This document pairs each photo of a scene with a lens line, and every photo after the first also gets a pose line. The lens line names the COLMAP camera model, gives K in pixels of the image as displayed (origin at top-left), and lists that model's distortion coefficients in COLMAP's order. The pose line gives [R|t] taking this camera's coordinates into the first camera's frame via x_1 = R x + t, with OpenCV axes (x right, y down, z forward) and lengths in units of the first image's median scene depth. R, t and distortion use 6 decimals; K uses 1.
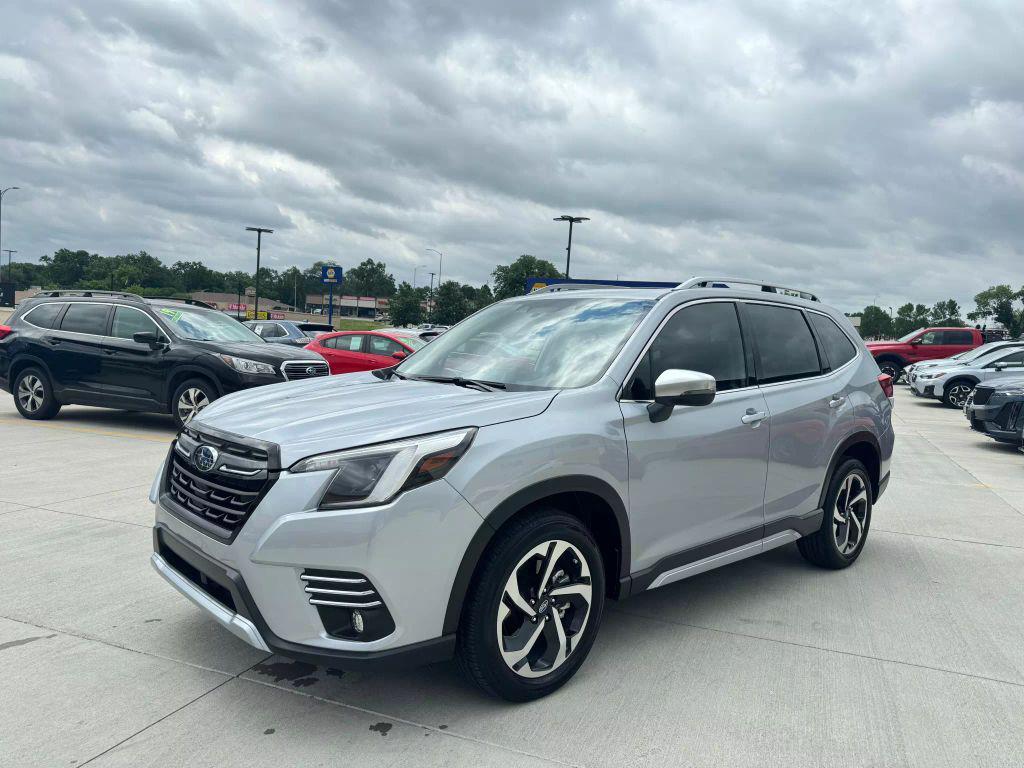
lens RADIAL K [[739.4, 0, 512.0], [0, 739.4, 384.0], [0, 0, 1]] dist [0.143013, -0.230612]
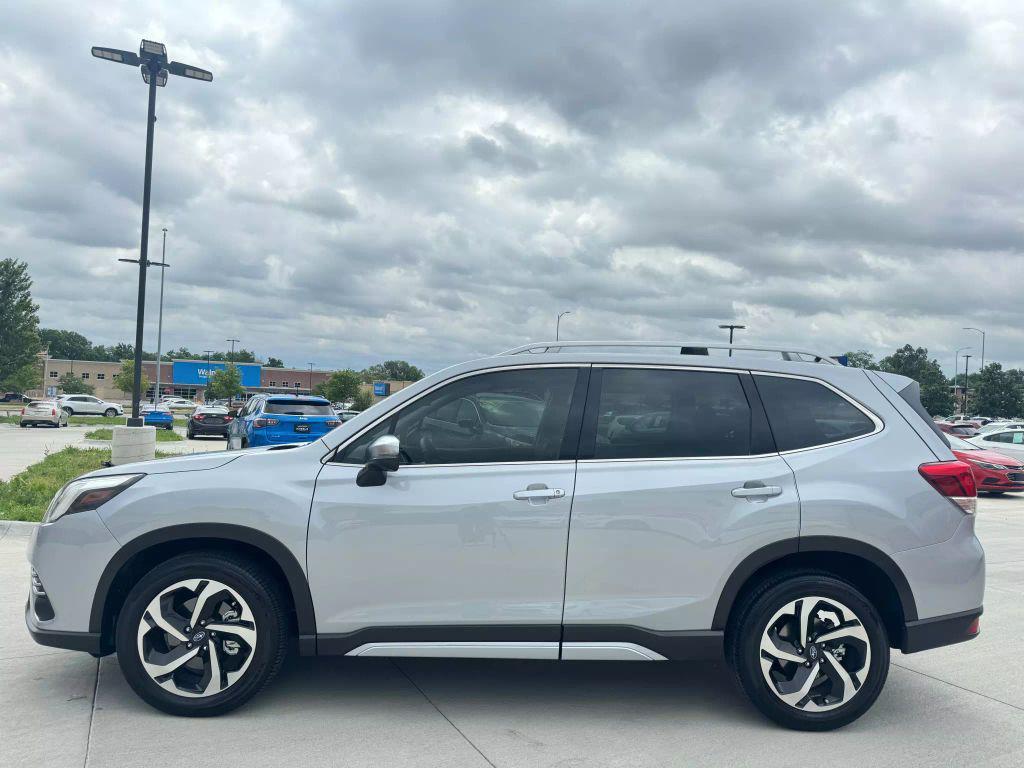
lens RADIAL K [[756.4, 0, 495.0], [0, 756.4, 383.1], [0, 0, 1]] dist [0.059384, -0.096200]
pose [[0.741592, -0.041037, -0.669594, 0.867230], [-0.045138, 0.992813, -0.110838, 0.015247], [0.669330, 0.112421, 0.734410, 0.293940]]
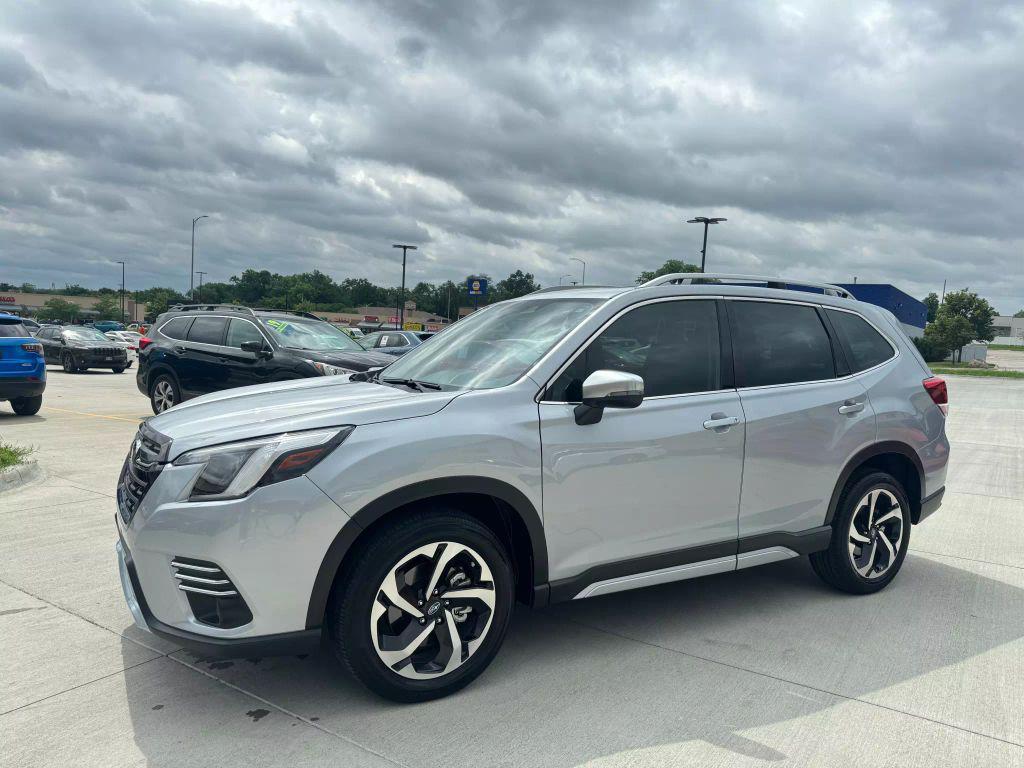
lens RADIAL K [[739.4, 0, 512.0], [0, 739.4, 384.0], [0, 0, 1]] dist [0.143013, -0.230612]
pose [[0.975988, 0.001155, -0.217821, 0.263510], [-0.003755, 0.999927, -0.011523, 0.008534], [0.217792, 0.012065, 0.975921, 0.038326]]
